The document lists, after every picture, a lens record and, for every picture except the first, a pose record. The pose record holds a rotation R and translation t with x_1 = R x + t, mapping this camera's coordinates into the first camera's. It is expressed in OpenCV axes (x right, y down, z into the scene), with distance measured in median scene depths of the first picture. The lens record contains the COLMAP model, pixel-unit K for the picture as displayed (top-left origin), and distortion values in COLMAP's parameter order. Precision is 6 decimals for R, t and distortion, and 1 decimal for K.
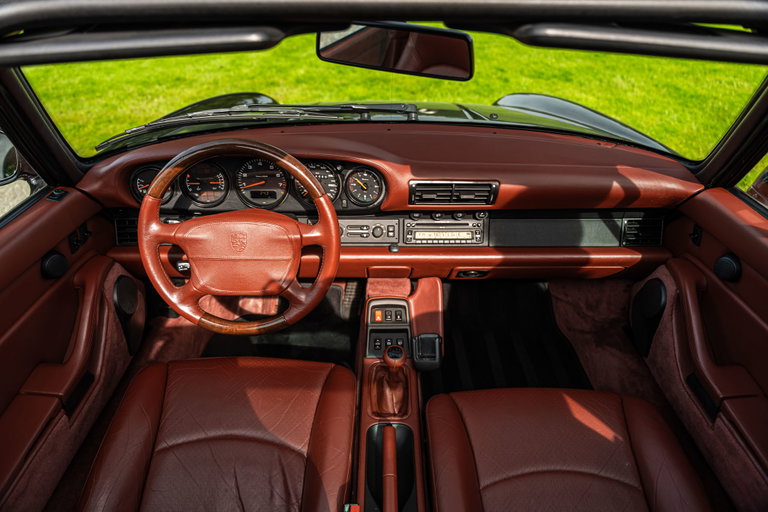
lens RADIAL K [[512.1, 0, 384.0], [0, 512.1, 256.0], [0, 0, 1]] dist [-0.006751, -0.002027]
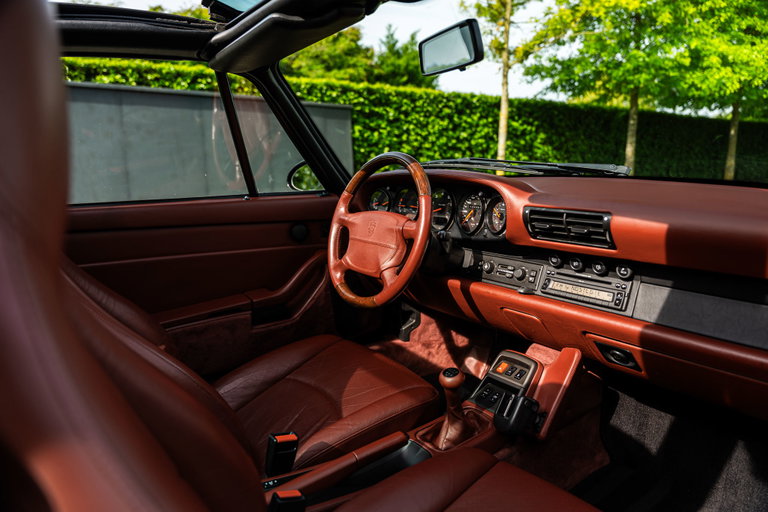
lens RADIAL K [[512.1, 0, 384.0], [0, 512.1, 256.0], [0, 0, 1]] dist [-0.006751, -0.002027]
pose [[0.582625, 0.134370, -0.801556, 0.601418], [-0.403324, 0.904033, -0.141614, 0.159944], [0.705604, 0.405795, 0.580907, 0.254069]]
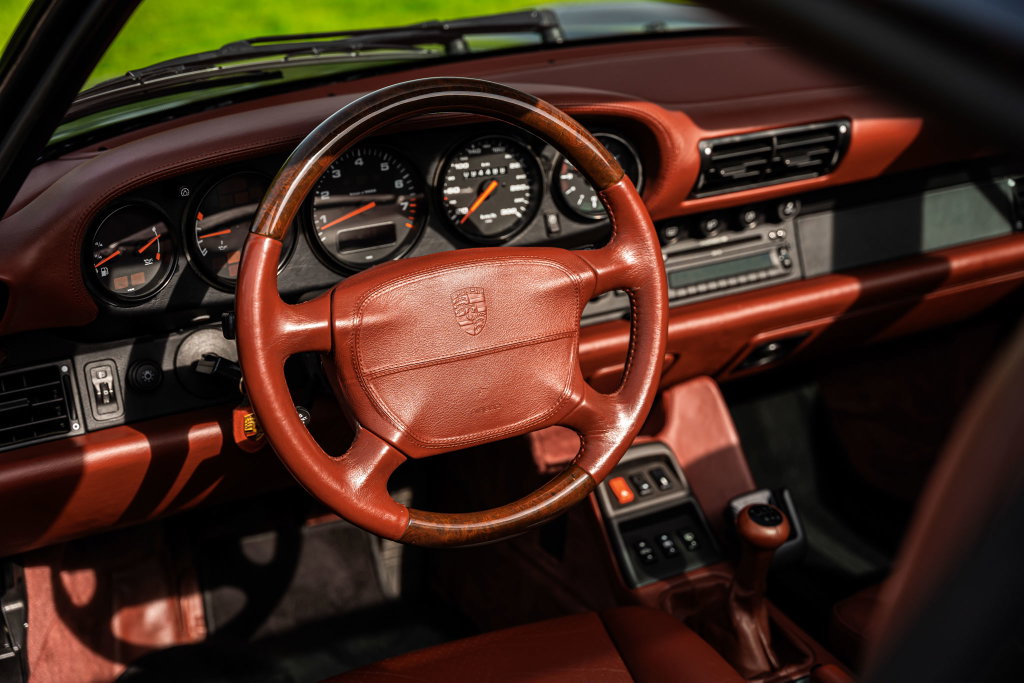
lens RADIAL K [[1640.5, 0, 512.0], [0, 1640.5, 341.5], [0, 0, 1]] dist [0.011531, -0.023757]
pose [[0.874743, -0.190352, 0.445636, -0.697474], [0.255115, 0.962757, -0.089529, 0.101810], [-0.411997, 0.192004, 0.890726, -0.189496]]
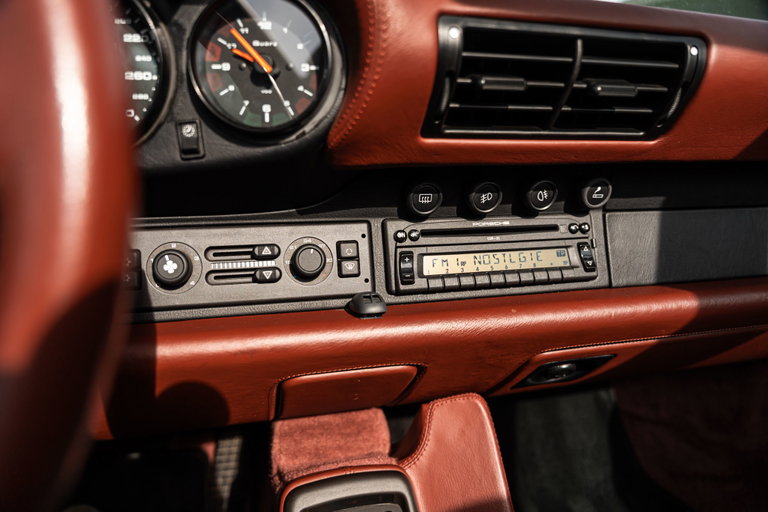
lens RADIAL K [[512.1, 0, 384.0], [0, 512.1, 256.0], [0, 0, 1]] dist [-0.006751, -0.002027]
pose [[0.968068, -0.051997, 0.245234, -0.044338], [0.114985, 0.961377, -0.250066, 0.033940], [-0.222760, 0.270279, 0.936657, 0.694645]]
